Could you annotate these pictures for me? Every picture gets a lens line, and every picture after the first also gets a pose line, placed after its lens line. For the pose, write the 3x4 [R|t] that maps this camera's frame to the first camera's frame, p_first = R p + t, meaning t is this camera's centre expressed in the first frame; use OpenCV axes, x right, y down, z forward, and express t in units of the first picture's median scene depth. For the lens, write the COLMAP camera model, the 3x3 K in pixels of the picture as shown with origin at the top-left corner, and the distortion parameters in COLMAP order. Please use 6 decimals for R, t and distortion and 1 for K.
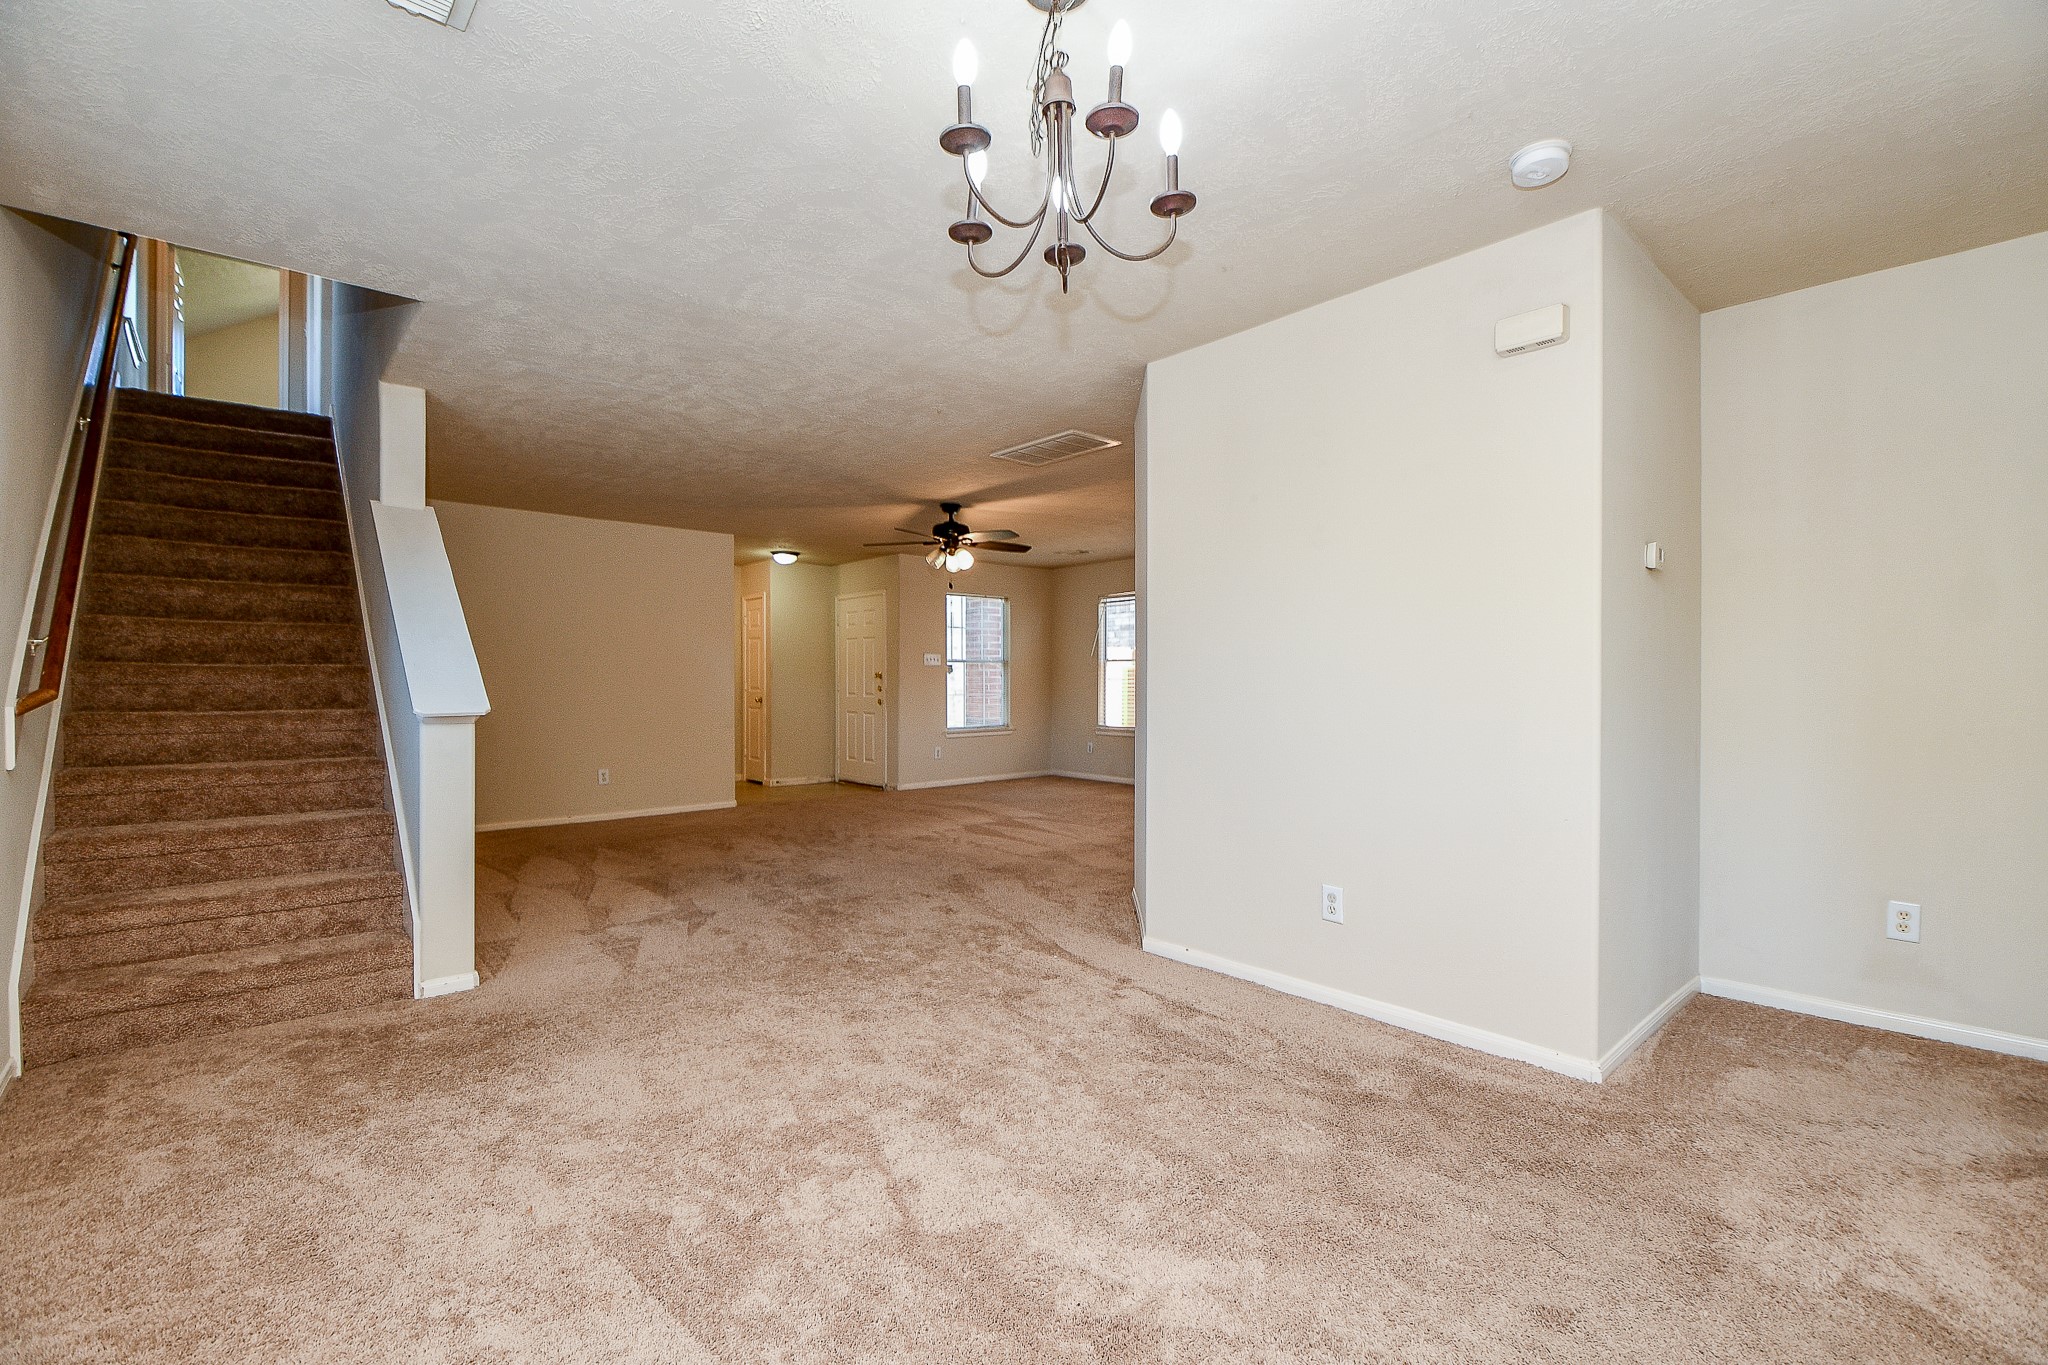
lens RADIAL K [[901.4, 0, 1031.2], [0, 901.4, 682.5], [0, 0, 1]] dist [0.014341, -0.016036]
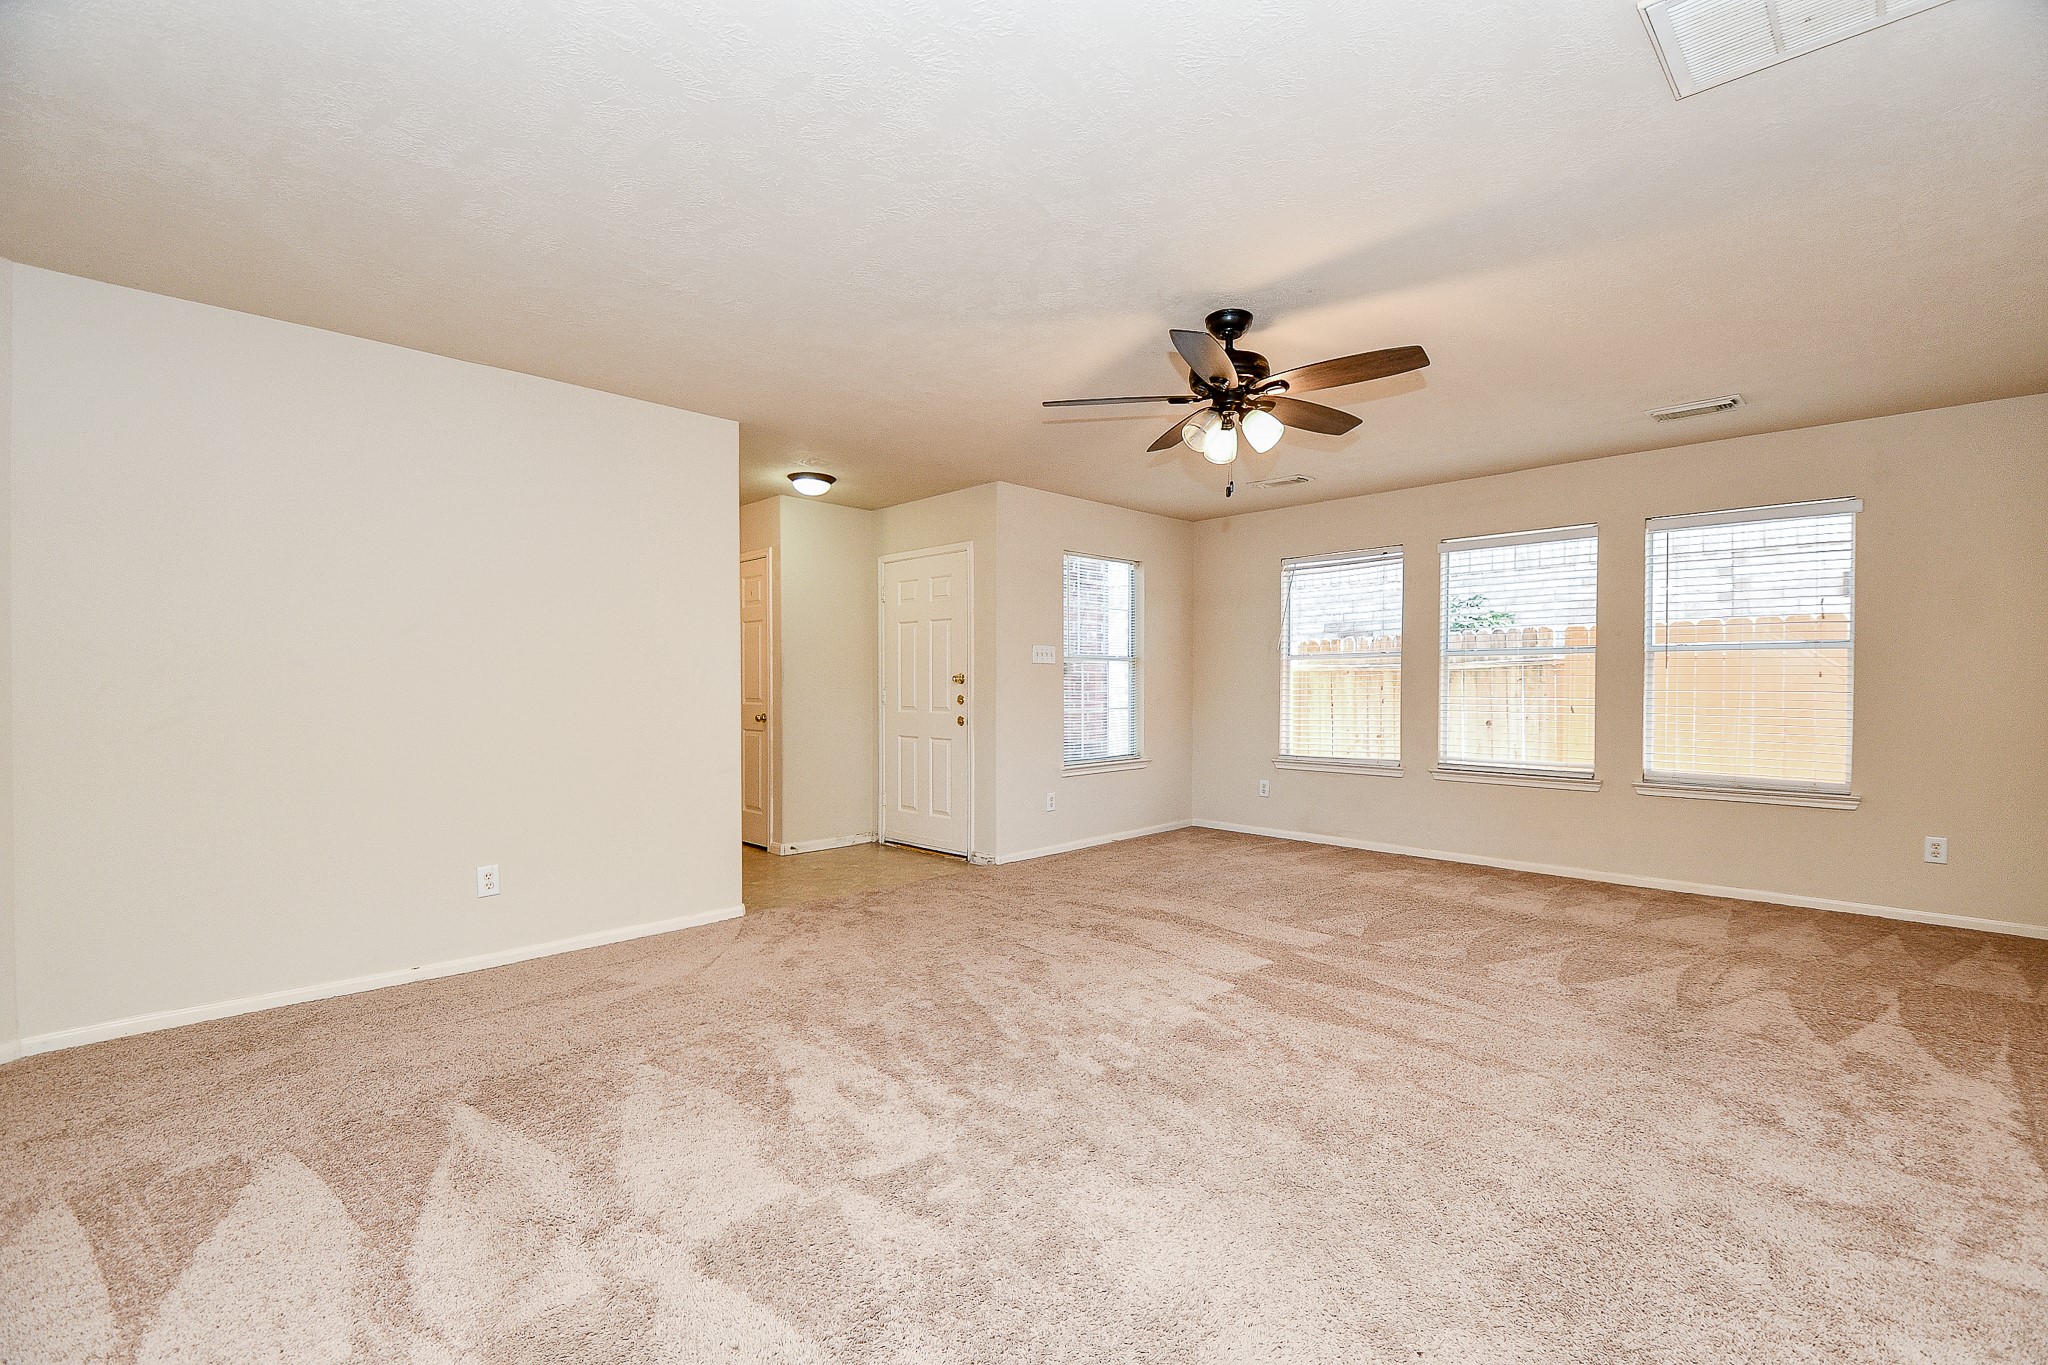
lens RADIAL K [[901.4, 0, 1023.4], [0, 901.4, 685.5], [0, 0, 1]] dist [0.014341, -0.016036]
pose [[0.998787, -0.000989, 0.049229, -0.156637], [0.001214, 0.999989, -0.004547, -0.000248], [-0.049224, 0.004602, 0.998777, 0.375931]]
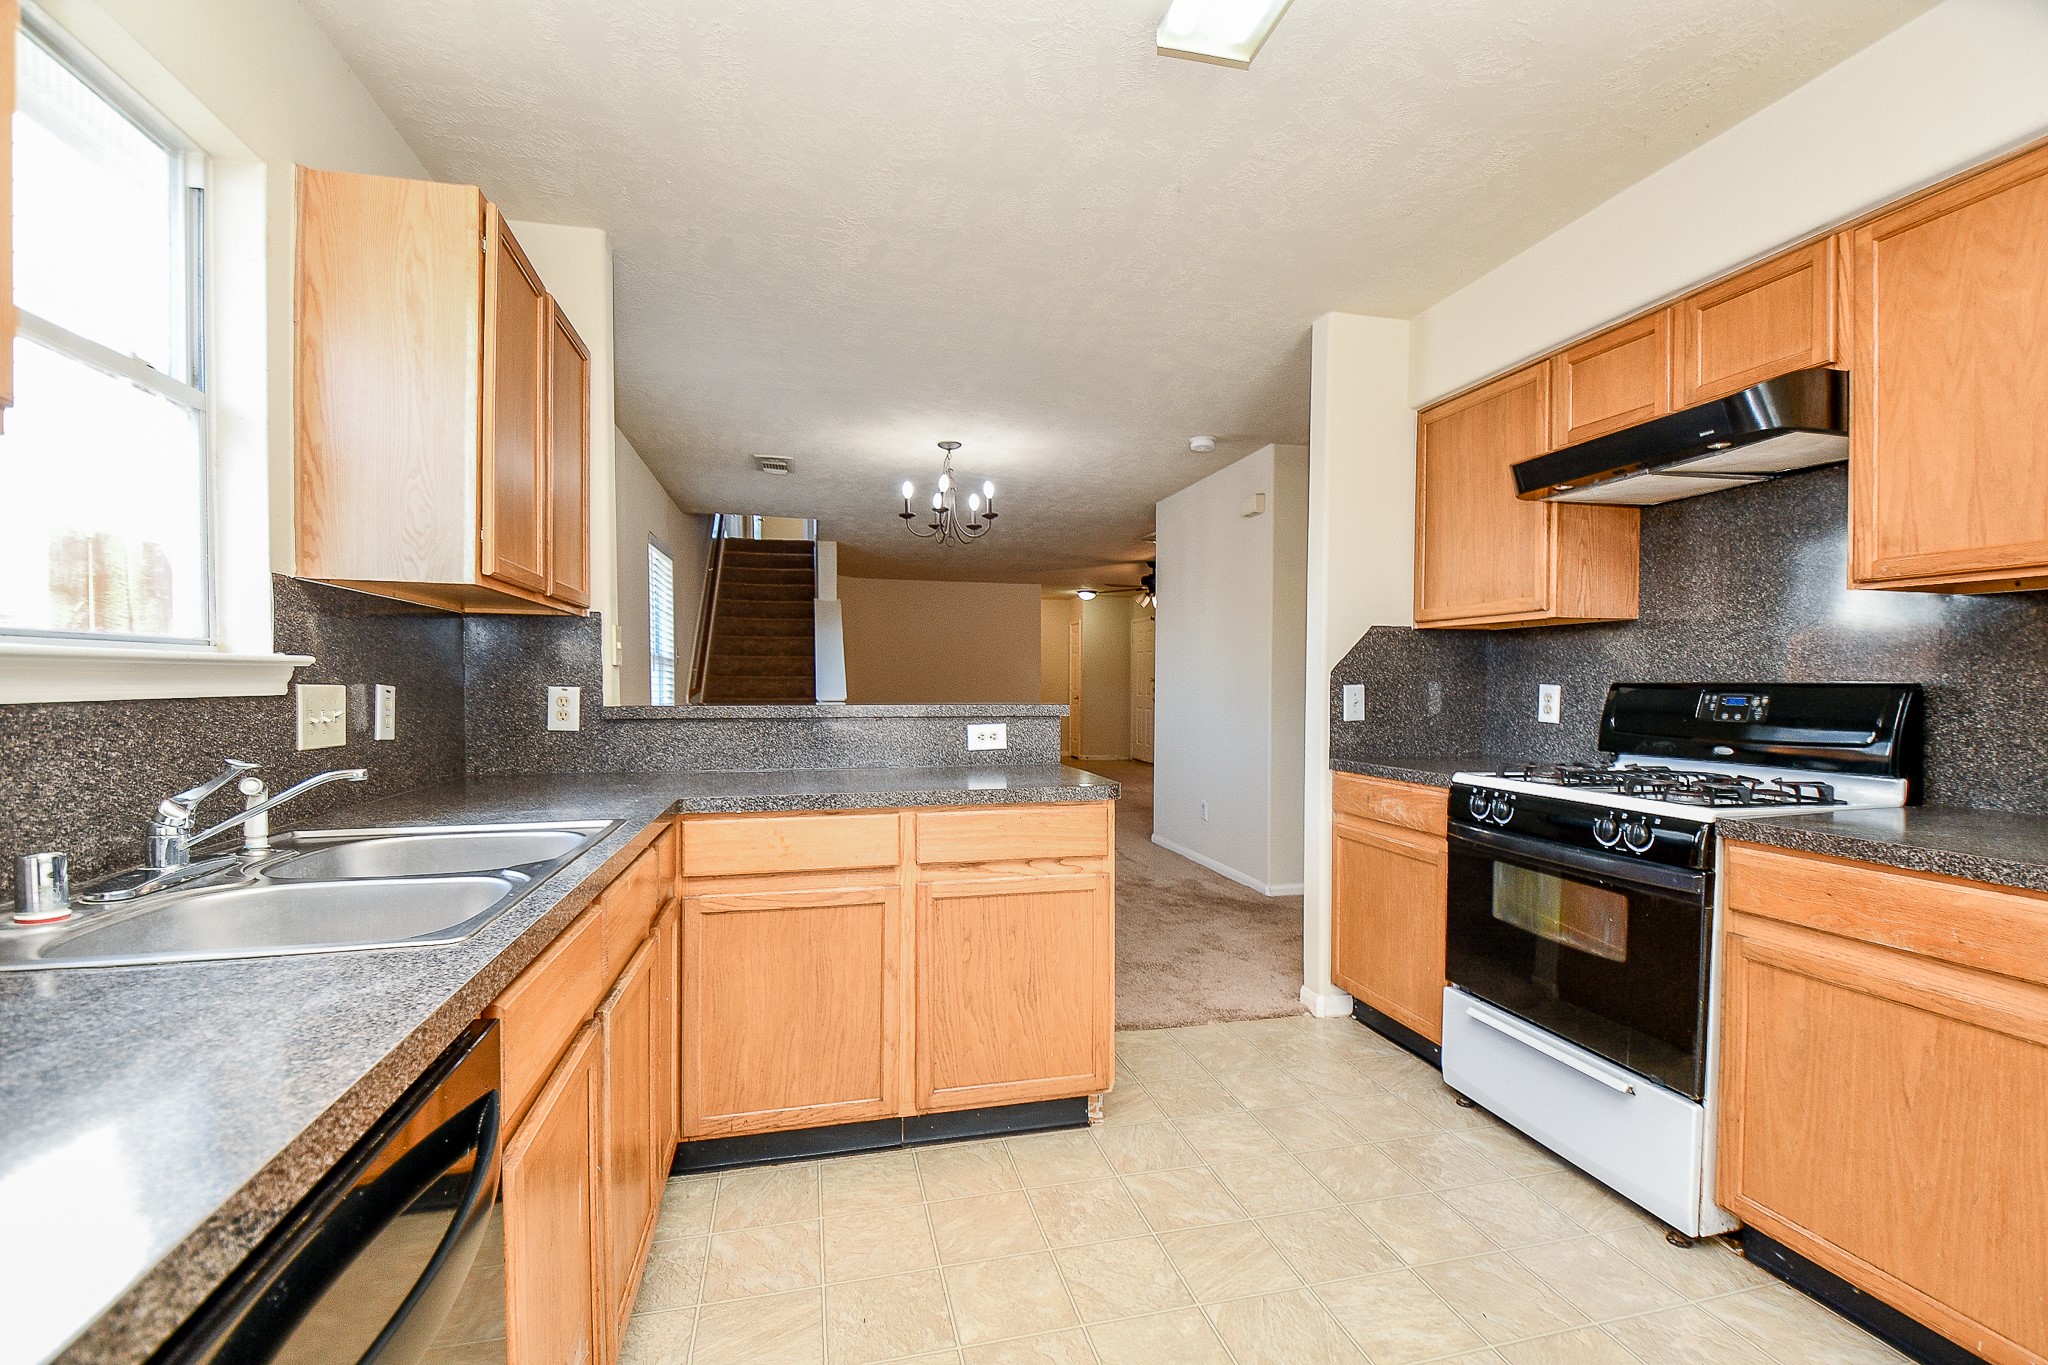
lens RADIAL K [[901.4, 0, 1030.2], [0, 901.4, 694.5], [0, 0, 1]] dist [0.014341, -0.016036]
pose [[0.883855, 0.007785, -0.467696, 0.290034], [-0.002267, 0.999921, 0.012359, -0.002633], [0.467756, -0.009863, 0.883803, -0.256271]]
